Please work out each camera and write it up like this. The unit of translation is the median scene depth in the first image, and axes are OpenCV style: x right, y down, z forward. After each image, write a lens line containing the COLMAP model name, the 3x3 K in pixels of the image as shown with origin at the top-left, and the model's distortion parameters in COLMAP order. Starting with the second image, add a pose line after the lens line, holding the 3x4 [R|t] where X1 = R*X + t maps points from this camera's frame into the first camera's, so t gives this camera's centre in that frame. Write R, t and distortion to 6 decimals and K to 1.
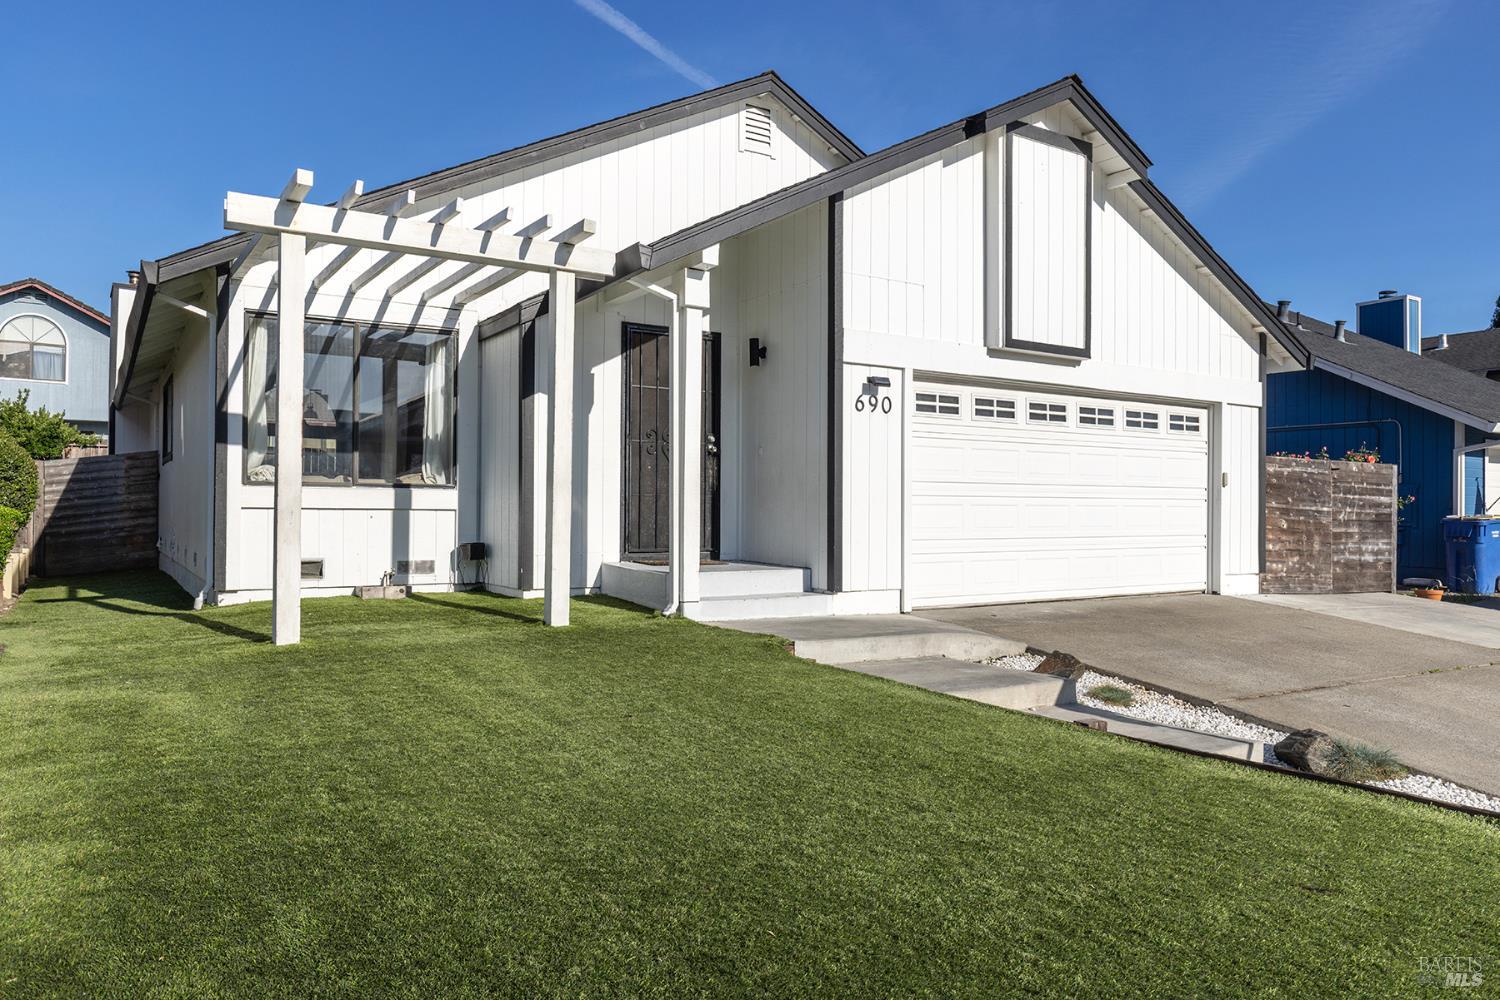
lens RADIAL K [[1025.4, 0, 751.4], [0, 1025.4, 499.7], [0, 0, 1]] dist [0.011058, 0.001066]
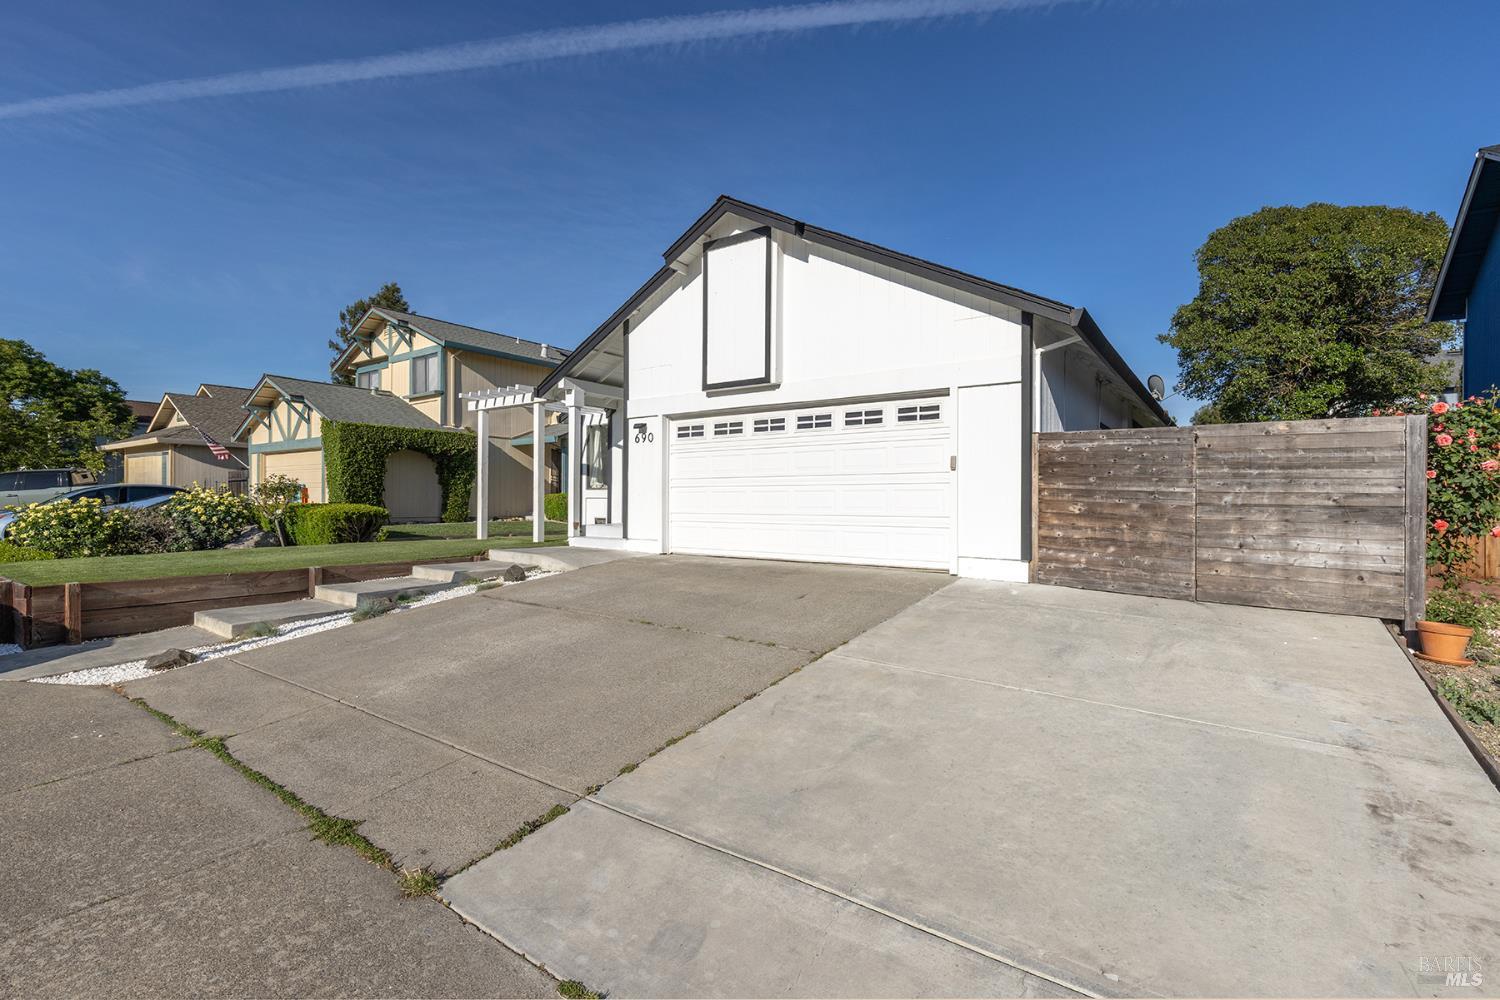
lens RADIAL K [[678.5, 0, 749.4], [0, 678.5, 500.7], [0, 0, 1]] dist [-0.001463, -0.000020]
pose [[0.368406, -0.006632, -0.929641, 1.183360], [0.007470, 0.999963, -0.004174, 0.022425], [0.929635, -0.005407, 0.368442, 0.658915]]
